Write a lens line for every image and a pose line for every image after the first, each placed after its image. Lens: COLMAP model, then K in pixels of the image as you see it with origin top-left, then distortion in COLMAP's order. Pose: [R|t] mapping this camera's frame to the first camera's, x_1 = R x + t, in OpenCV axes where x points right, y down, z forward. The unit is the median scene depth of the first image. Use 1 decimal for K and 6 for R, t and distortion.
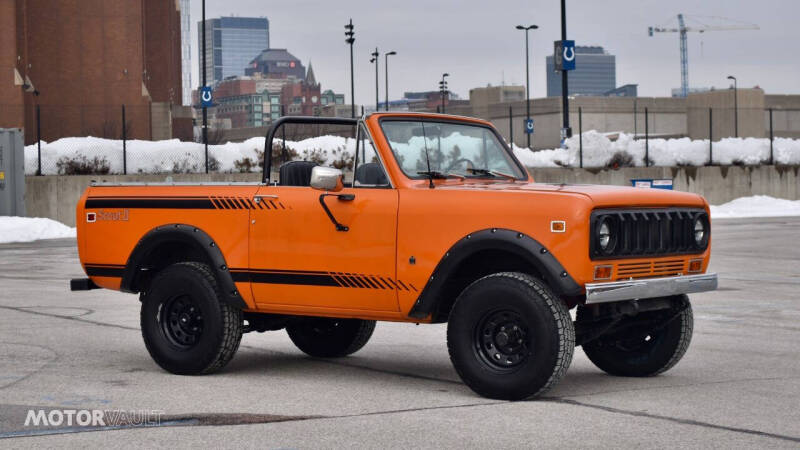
lens RADIAL K [[1825.1, 0, 400.9], [0, 1825.1, 225.7], [0, 0, 1]] dist [0.036025, 0.000000]
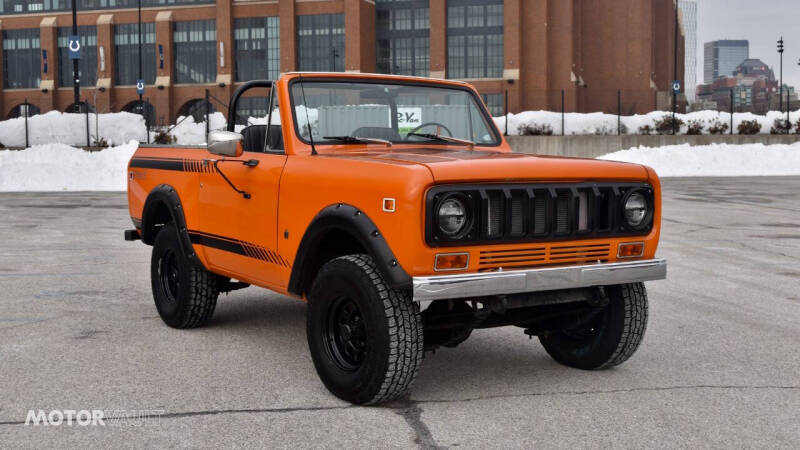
lens RADIAL K [[1078.0, 0, 407.0], [0, 1078.0, 233.3], [0, 0, 1]] dist [-0.030176, 0.000000]
pose [[0.932947, 0.040316, -0.357749, 0.237880], [-0.017665, 0.997639, 0.066360, -0.016935], [0.359580, -0.055591, 0.931457, 0.488538]]
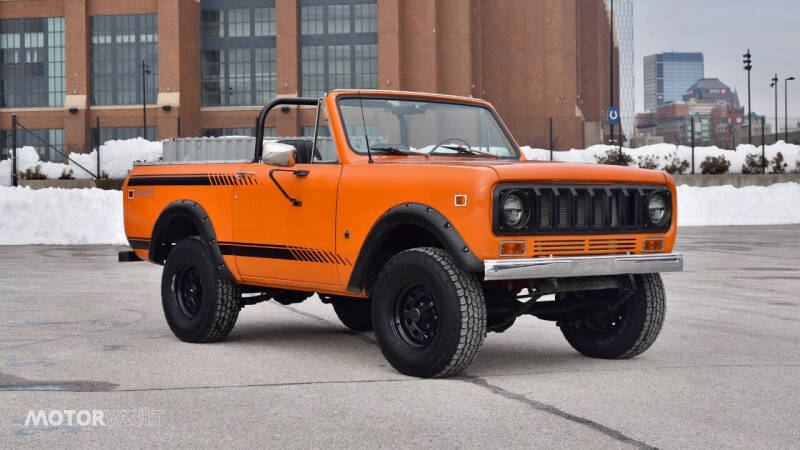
lens RADIAL K [[1509.1, 0, 409.7], [0, 1509.1, 222.6], [0, 0, 1]] dist [0.026939, 0.000000]
pose [[0.967422, 0.011162, -0.252923, 0.233827], [-0.011512, 0.999934, 0.000094, 0.011086], [0.252907, 0.002821, 0.967487, 0.191430]]
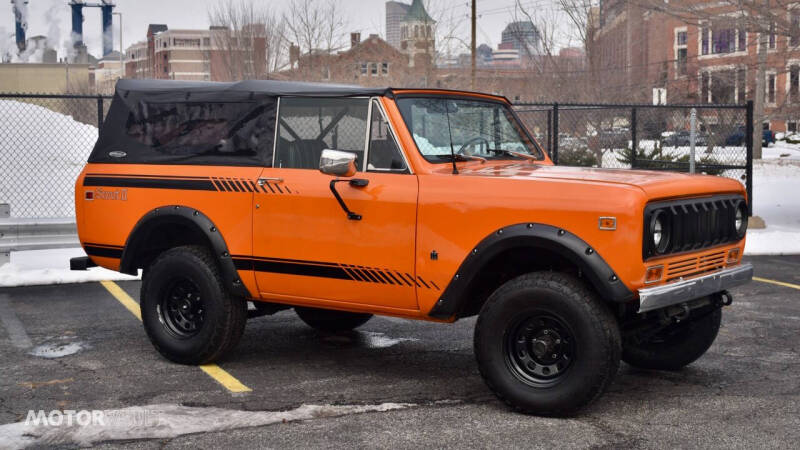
lens RADIAL K [[1280.4, 0, 389.1], [0, 1280.4, 233.2], [0, 0, 1]] dist [-0.015969, 0.000000]
pose [[0.999780, 0.002040, 0.020875, -0.027231], [-0.003277, 0.998228, 0.059412, -0.027372], [-0.020717, -0.059467, 0.998015, 0.348011]]
